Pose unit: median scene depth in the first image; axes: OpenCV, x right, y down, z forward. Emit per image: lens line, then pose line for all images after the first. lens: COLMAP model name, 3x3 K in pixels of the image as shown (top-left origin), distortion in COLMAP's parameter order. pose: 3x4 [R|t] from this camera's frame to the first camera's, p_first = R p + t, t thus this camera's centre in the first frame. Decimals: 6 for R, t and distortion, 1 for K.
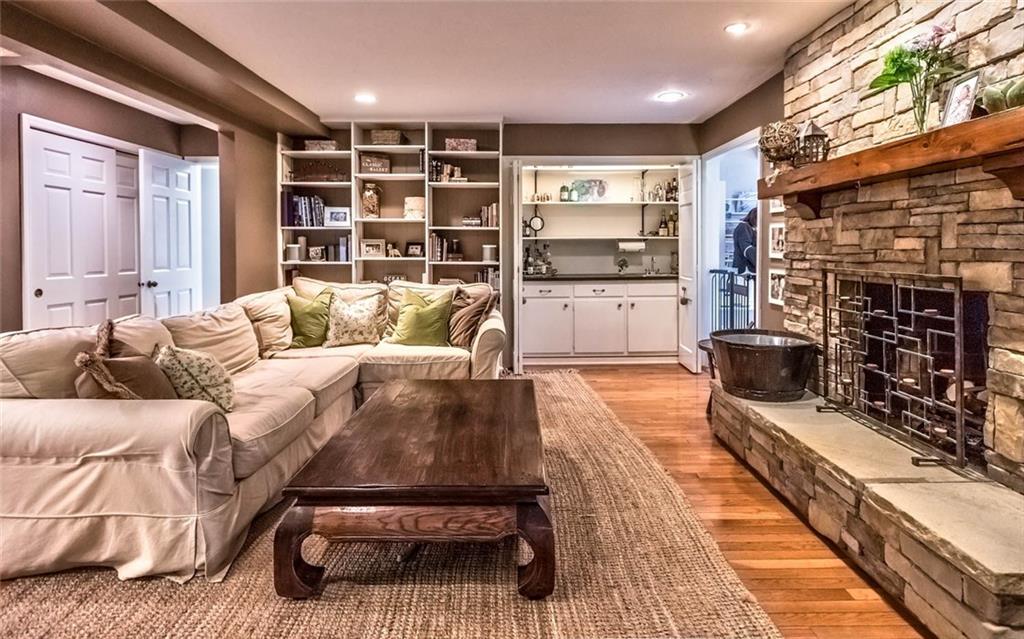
lens RADIAL K [[498.9, 0, 523.7], [0, 498.9, 296.5], [0, 0, 1]] dist [-0.014115, 0.002215]
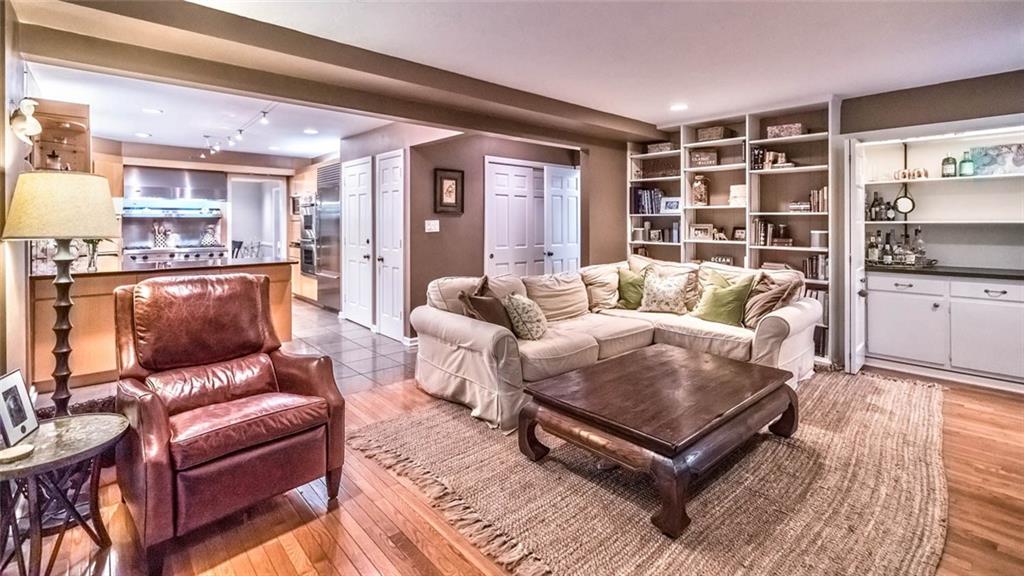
lens RADIAL K [[460.7, 0, 514.8], [0, 460.7, 285.3], [0, 0, 1]] dist [-0.013434, 0.000292]
pose [[0.655309, 0.102819, -0.748330, 0.263816], [-0.073722, 0.994669, 0.072108, -0.024756], [0.751755, 0.007915, 0.659396, -0.010667]]
